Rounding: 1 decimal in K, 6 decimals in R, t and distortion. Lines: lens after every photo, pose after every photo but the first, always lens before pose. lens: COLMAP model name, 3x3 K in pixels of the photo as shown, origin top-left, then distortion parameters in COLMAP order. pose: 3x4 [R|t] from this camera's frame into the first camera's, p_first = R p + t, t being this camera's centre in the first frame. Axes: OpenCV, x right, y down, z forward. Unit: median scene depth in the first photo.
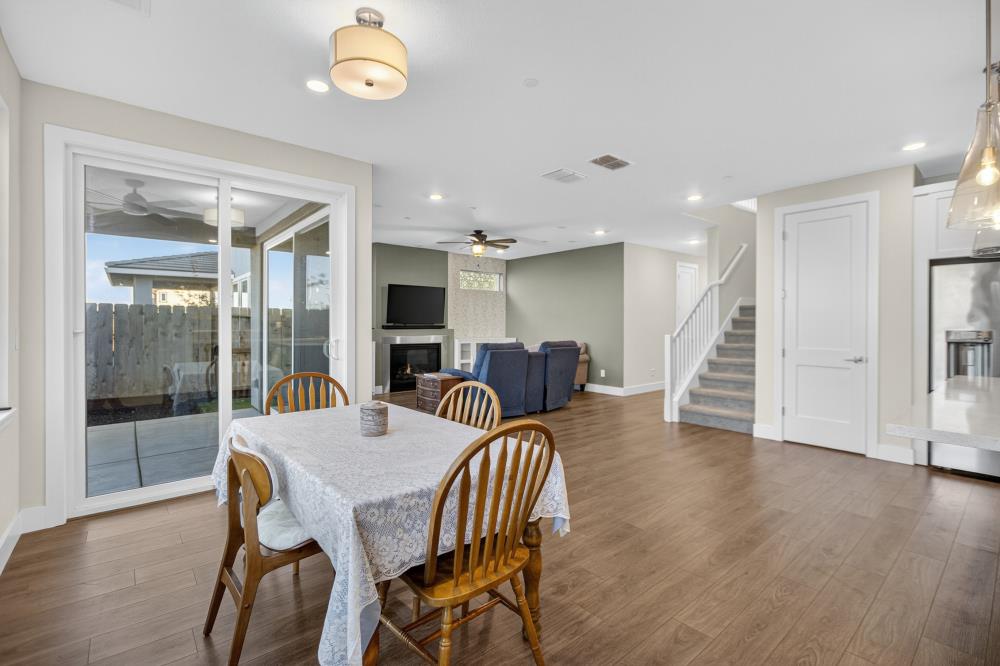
lens RADIAL K [[458.2, 0, 500.0], [0, 458.2, 333.0], [0, 0, 1]] dist [-0.003835, -0.000221]
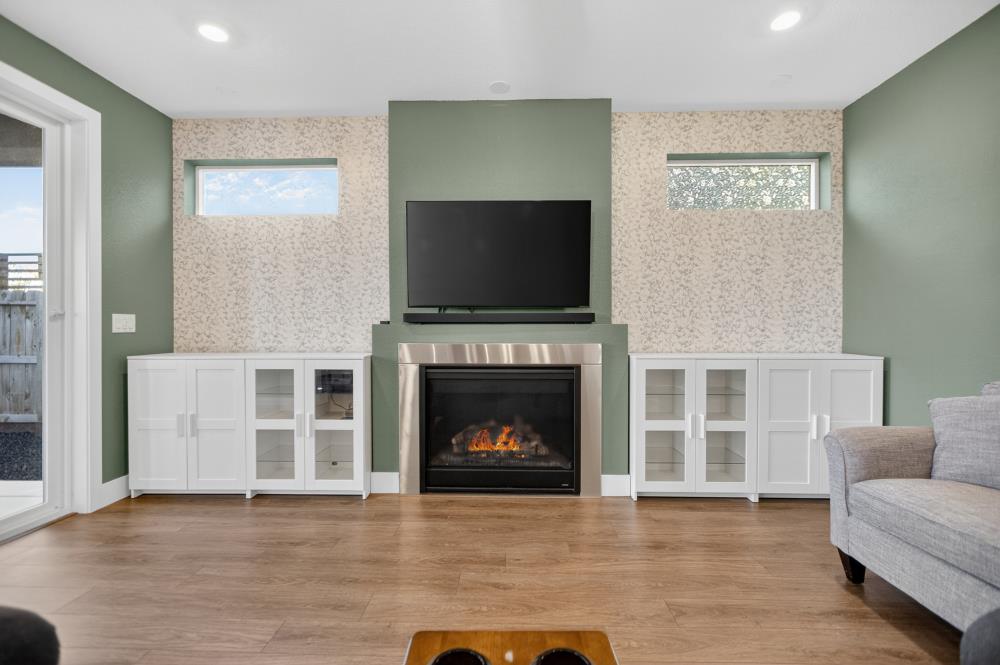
lens RADIAL K [[446.8, 0, 500.0], [0, 446.8, 332.5], [0, 0, 1]] dist [-0.002841, 0.000410]
pose [[0.737744, 0.000280, -0.675081, 0.056162], [-0.011354, 0.999864, -0.011993, 0.002218], [0.674985, 0.016513, 0.737646, 0.774501]]
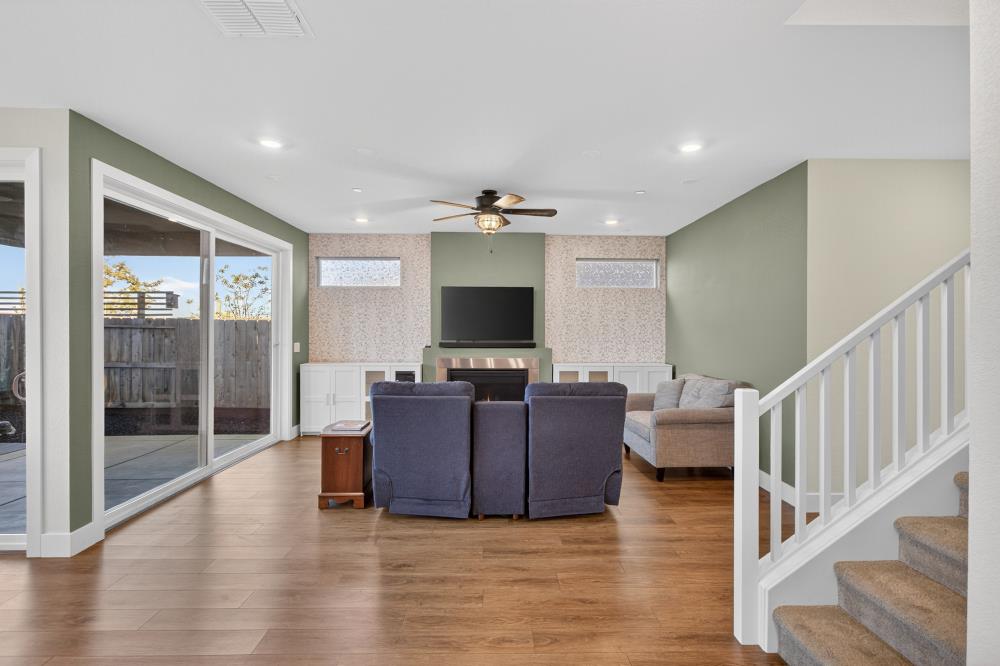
lens RADIAL K [[500.2, 0, 500.0], [0, 500.2, 333.0], [0, 0, 1]] dist [-0.004967, -0.000573]
pose [[0.763963, 0.000779, -0.645259, 0.345405], [-0.014353, 0.999772, -0.015787, -0.021019], [0.645100, 0.021323, 0.763800, 0.437918]]
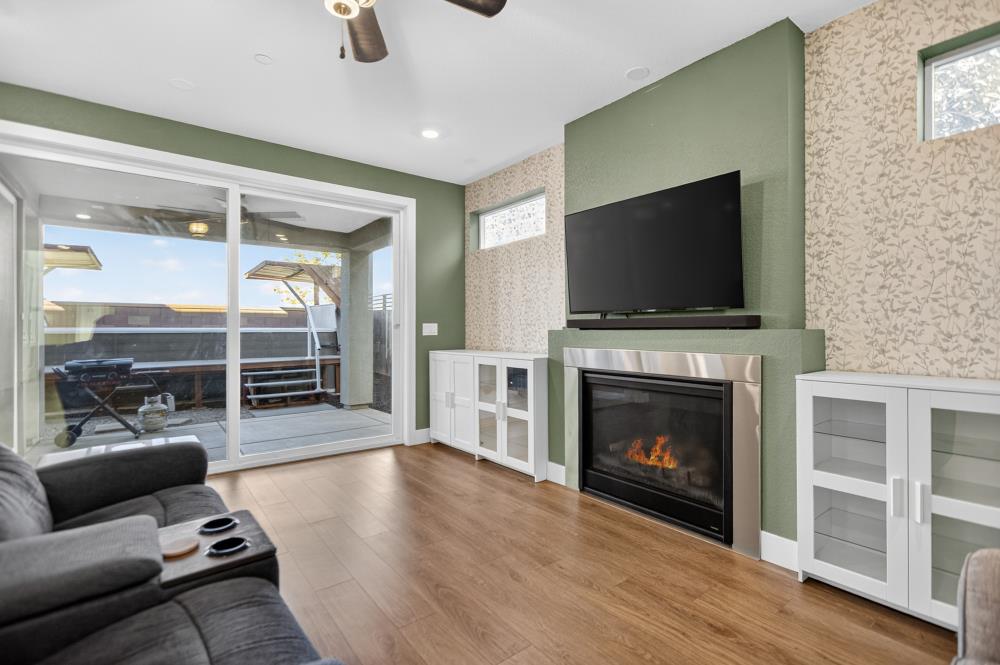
lens RADIAL K [[458.2, 0, 500.0], [0, 458.2, 332.5], [0, 0, 1]] dist [-0.003835, -0.000221]
pose [[-0.050900, 0.002970, -0.998699, 0.157483], [-0.018448, 0.999822, 0.003914, -0.006281], [0.998533, 0.018623, -0.050836, 0.952182]]
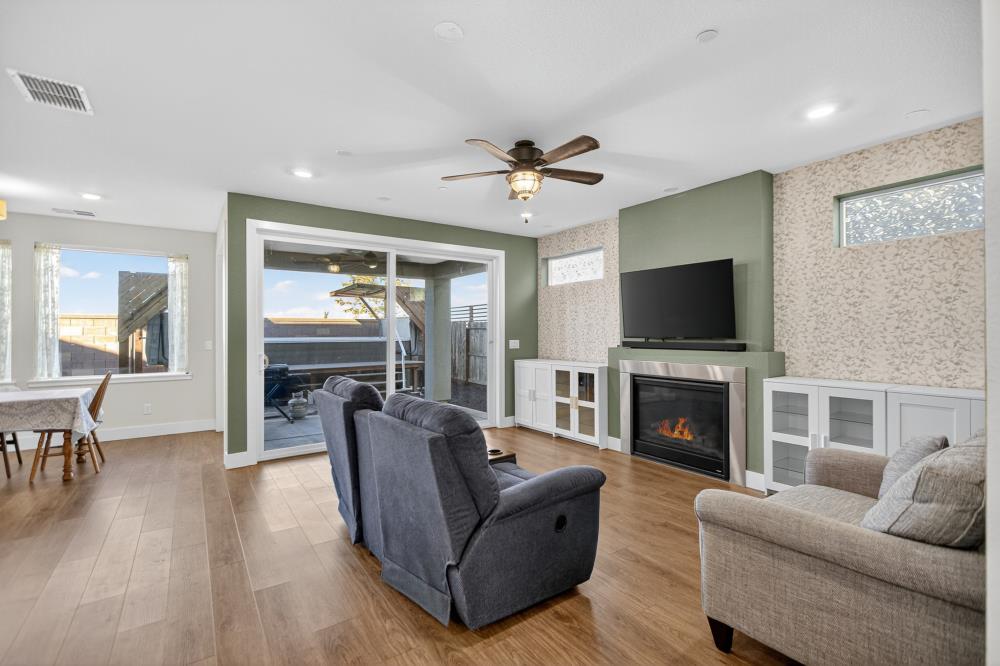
lens RADIAL K [[446.8, 0, 500.0], [0, 446.8, 333.0], [0, 0, 1]] dist [-0.002841, 0.000410]
pose [[-0.104935, -0.002710, -0.994475, 0.358886], [-0.018322, 0.999832, -0.000791, -0.024712], [0.994310, 0.018138, -0.104967, 0.891515]]
